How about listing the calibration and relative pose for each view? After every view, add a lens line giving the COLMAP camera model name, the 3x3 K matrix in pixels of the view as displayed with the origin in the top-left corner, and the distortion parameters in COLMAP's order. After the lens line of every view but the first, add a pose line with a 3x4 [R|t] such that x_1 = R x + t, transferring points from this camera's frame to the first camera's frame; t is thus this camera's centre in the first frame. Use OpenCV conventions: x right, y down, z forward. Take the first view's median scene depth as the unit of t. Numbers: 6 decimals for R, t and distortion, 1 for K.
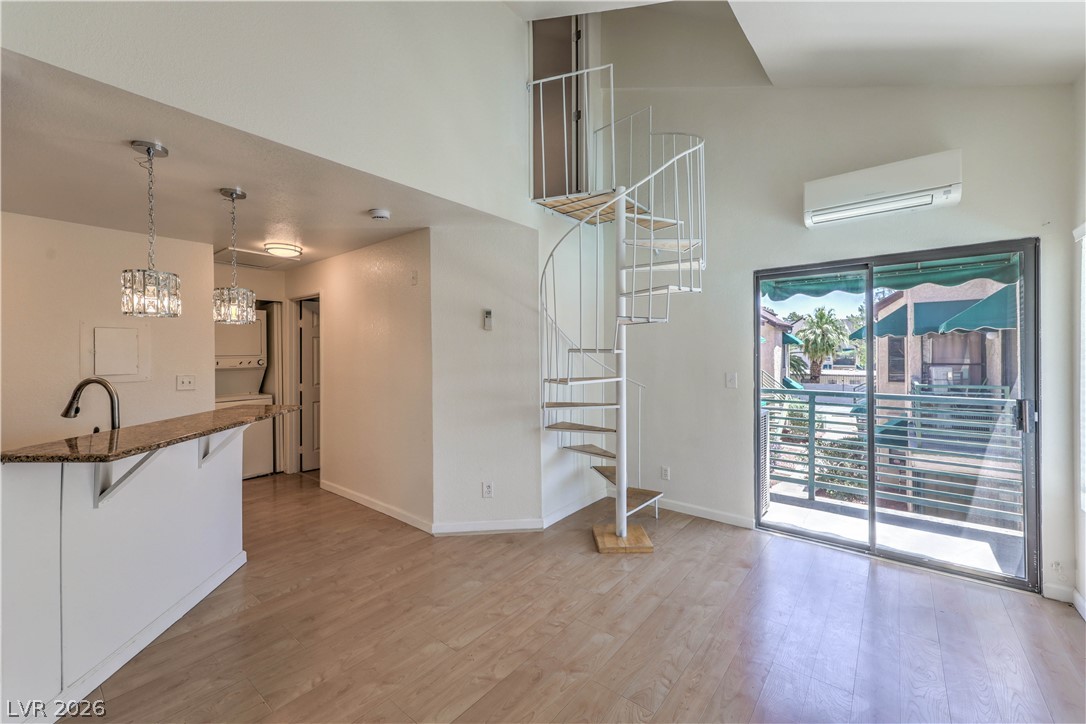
lens RADIAL K [[438.4, 0, 542.2], [0, 438.4, 353.9], [0, 0, 1]] dist [0.002157, -0.000401]
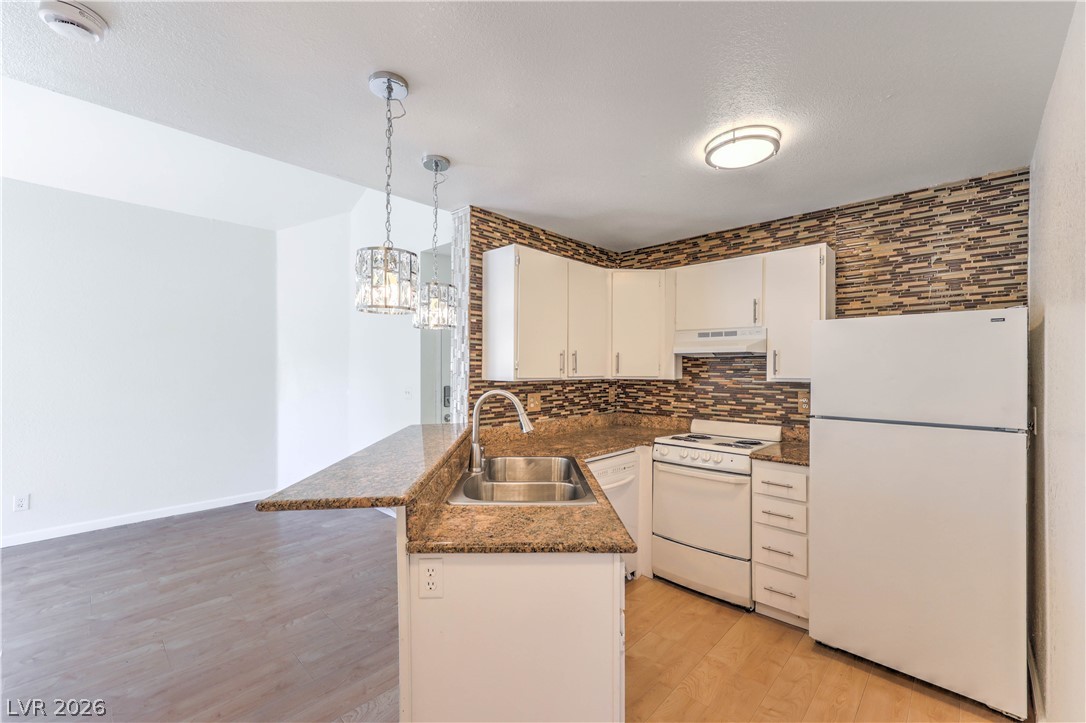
lens RADIAL K [[438.4, 0, 522.2], [0, 438.4, 367.3], [0, 0, 1]] dist [0.002157, -0.000401]
pose [[-0.993994, 0.003959, 0.109360, -0.812055], [0.004425, 0.999982, 0.004022, 0.002254], [-0.109342, 0.004481, -0.993994, 1.339270]]
